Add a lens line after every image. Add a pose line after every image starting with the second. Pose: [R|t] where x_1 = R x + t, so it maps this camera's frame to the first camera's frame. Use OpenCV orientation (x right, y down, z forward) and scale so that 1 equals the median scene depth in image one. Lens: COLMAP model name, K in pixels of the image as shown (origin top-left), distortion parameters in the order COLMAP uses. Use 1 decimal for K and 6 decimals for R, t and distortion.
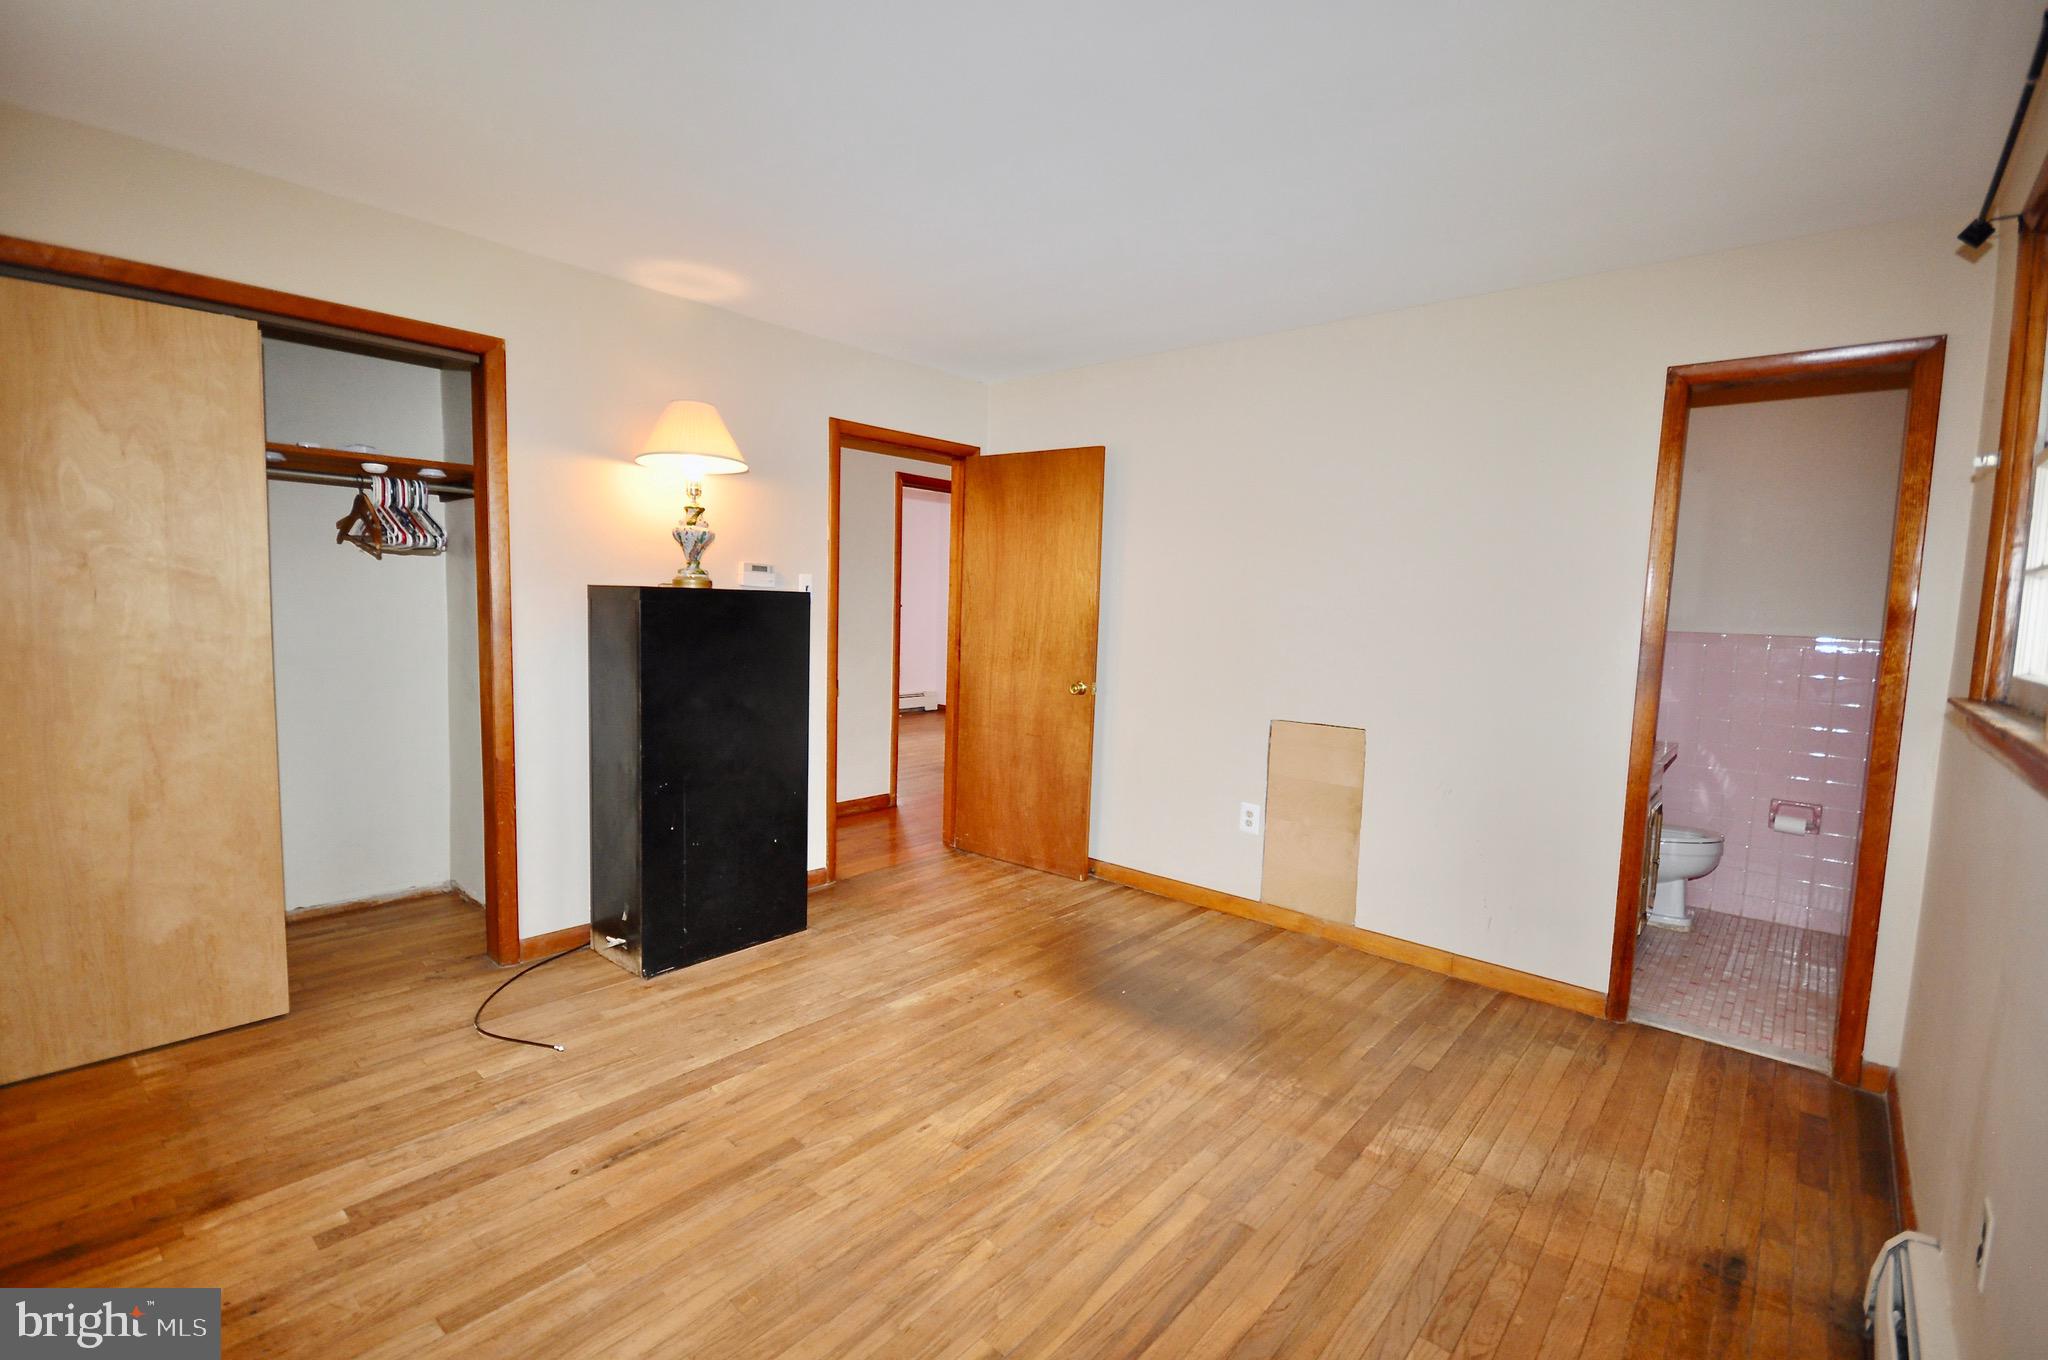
lens RADIAL K [[896.6, 0, 1021.8], [0, 896.6, 683.5], [0, 0, 1]] dist [0.012527, -0.011017]
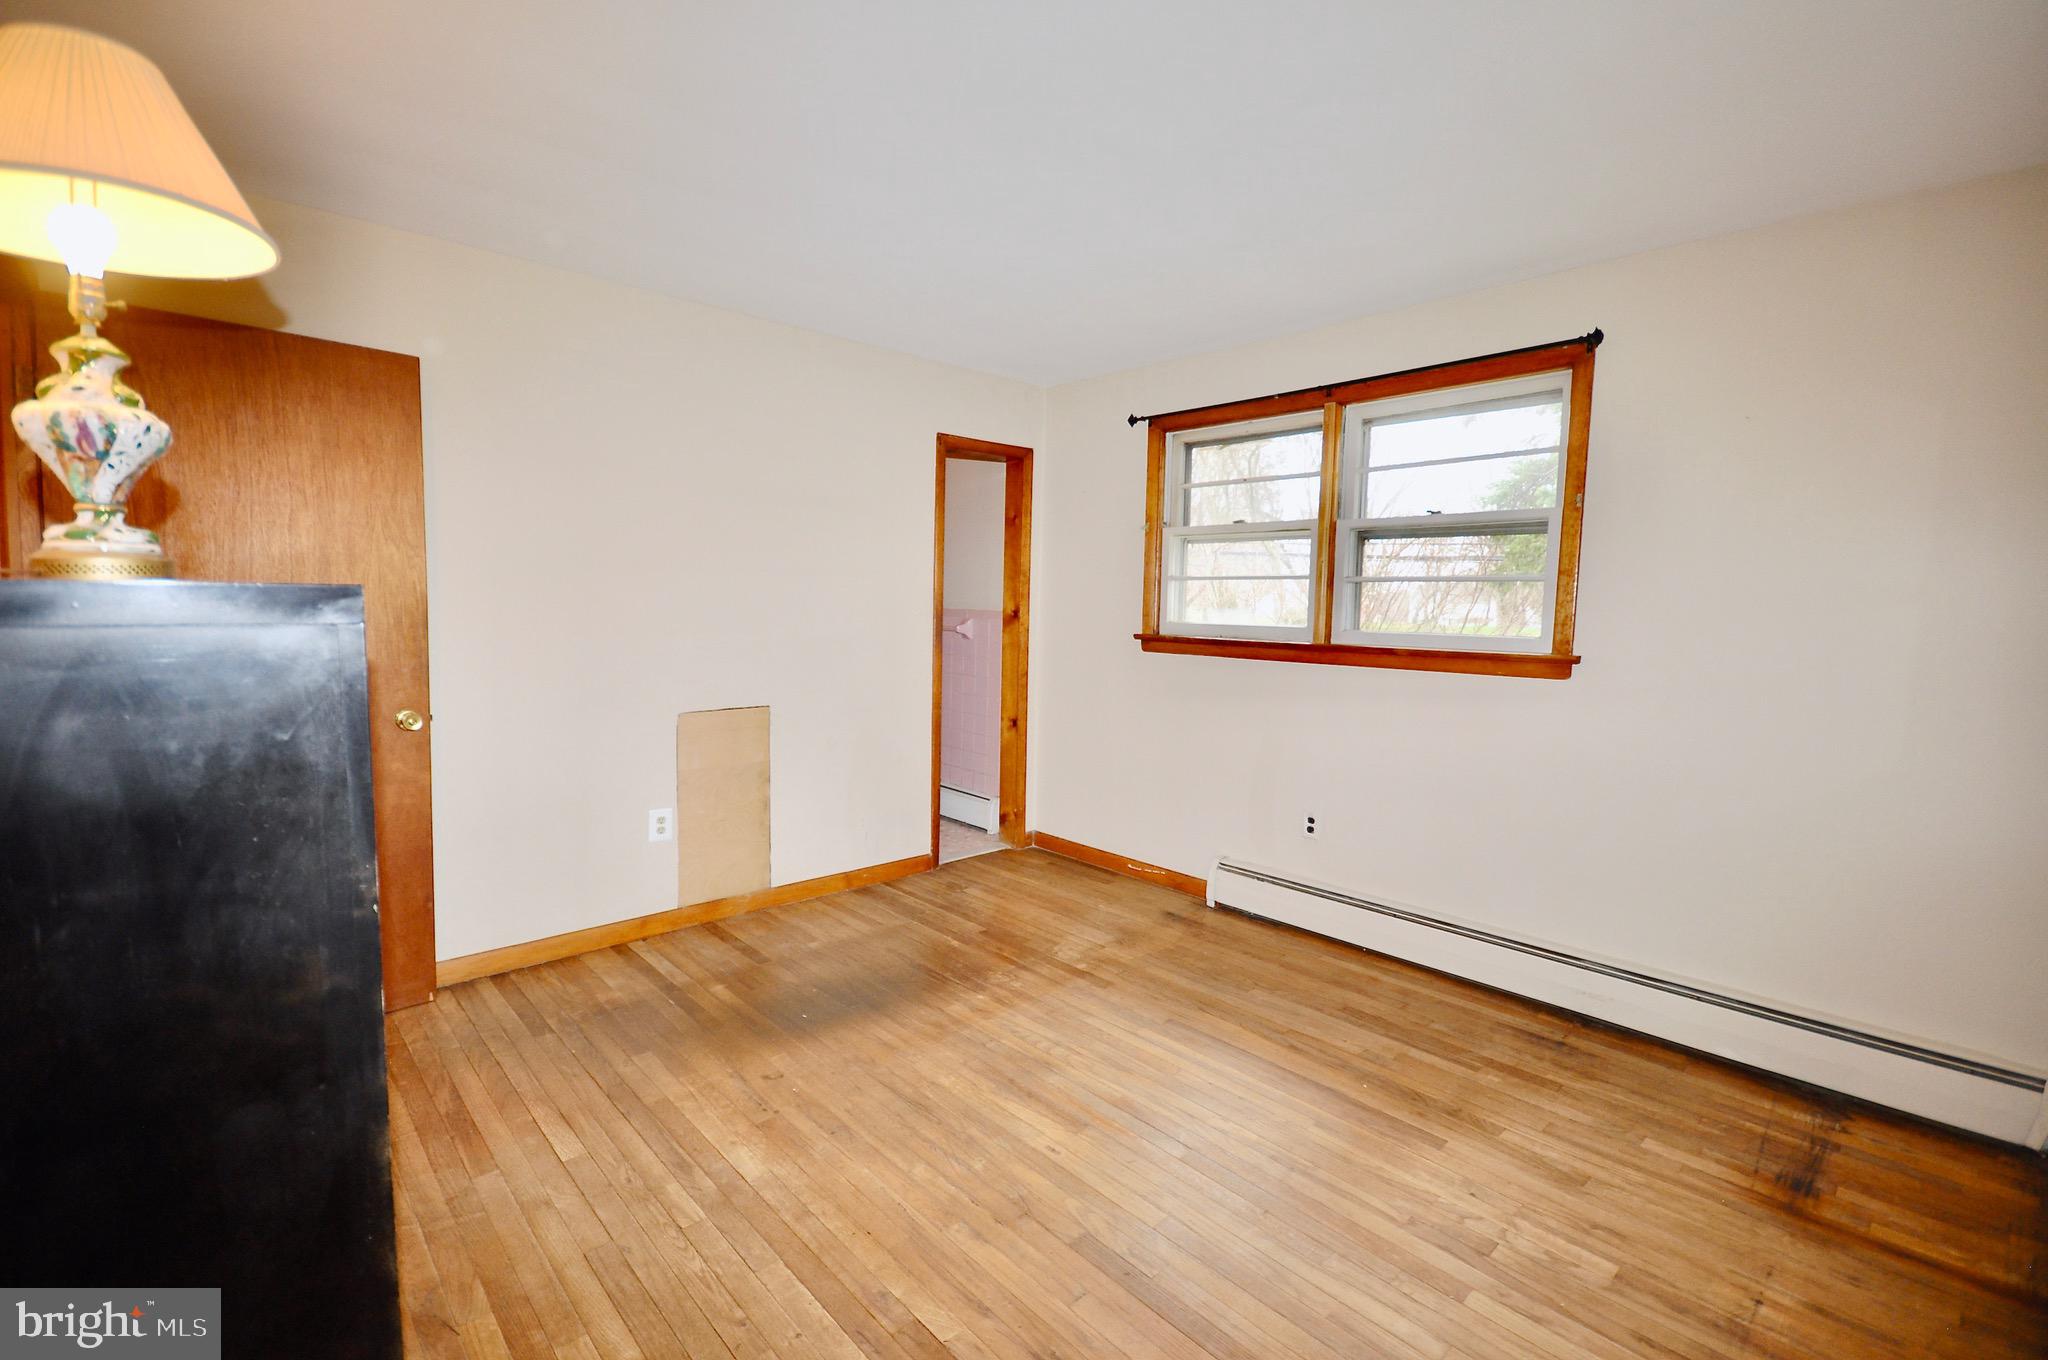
lens RADIAL K [[896.6, 0, 1021.8], [0, 896.6, 683.5], [0, 0, 1]] dist [0.012527, -0.011017]
pose [[0.105016, -0.121770, 0.986987, -0.834259], [0.074707, 0.990637, 0.114271, -0.097814], [-0.991661, 0.061734, 0.113130, 0.736512]]
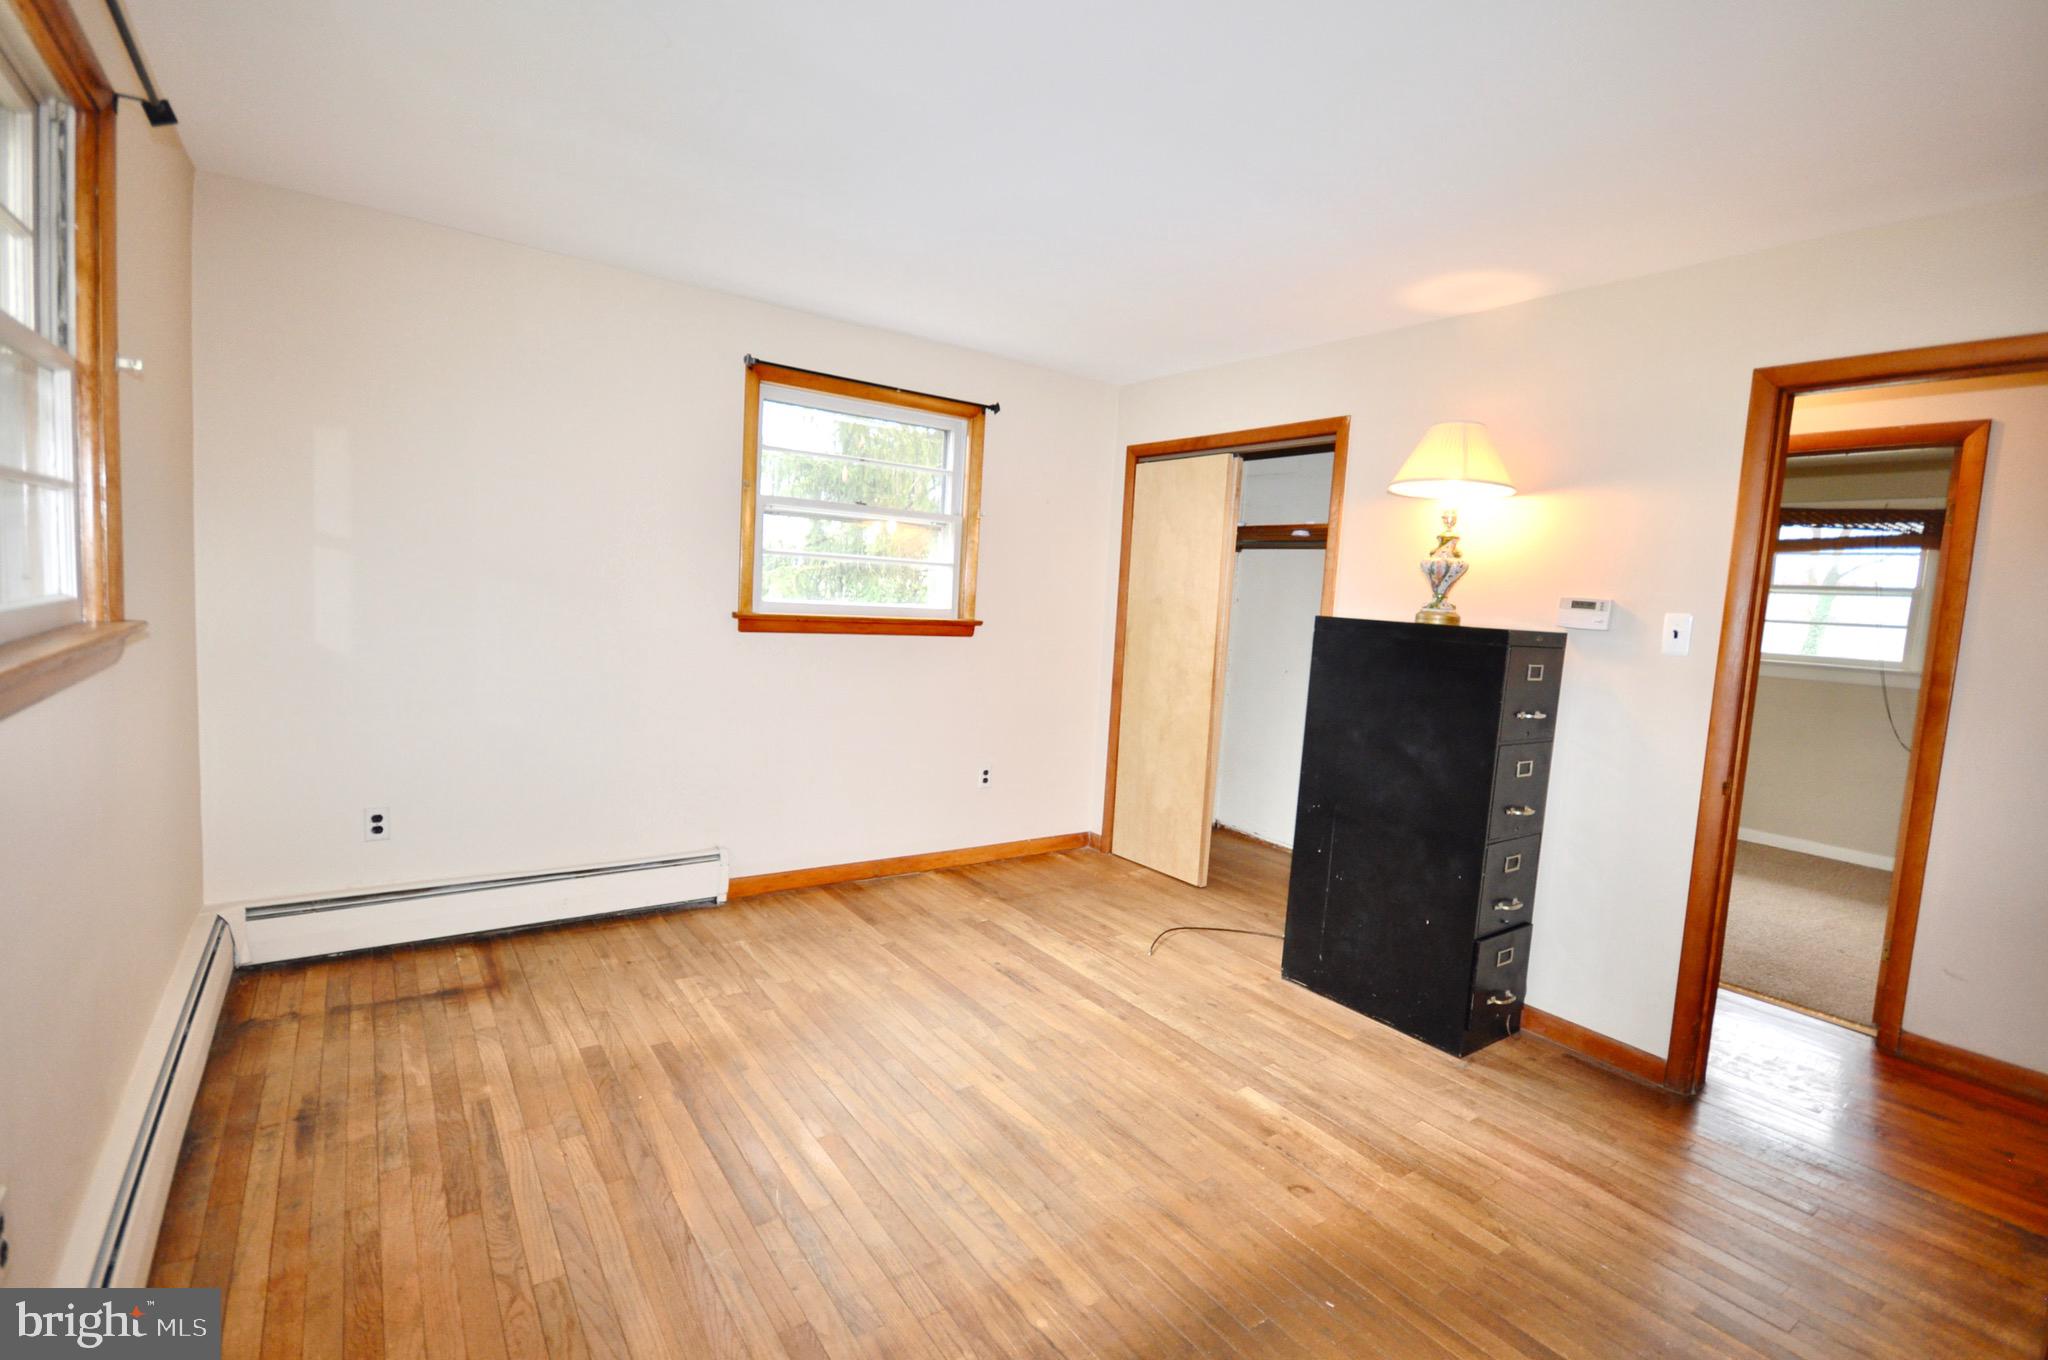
lens RADIAL K [[925.8, 0, 1020.8], [0, 925.8, 681.9], [0, 0, 1]] dist [0.012620, -0.010308]
pose [[-0.228909, 0.047970, -0.972265, 0.810654], [-0.157564, 0.983789, 0.085635, -0.075719], [0.960611, 0.172797, -0.217640, 0.985325]]
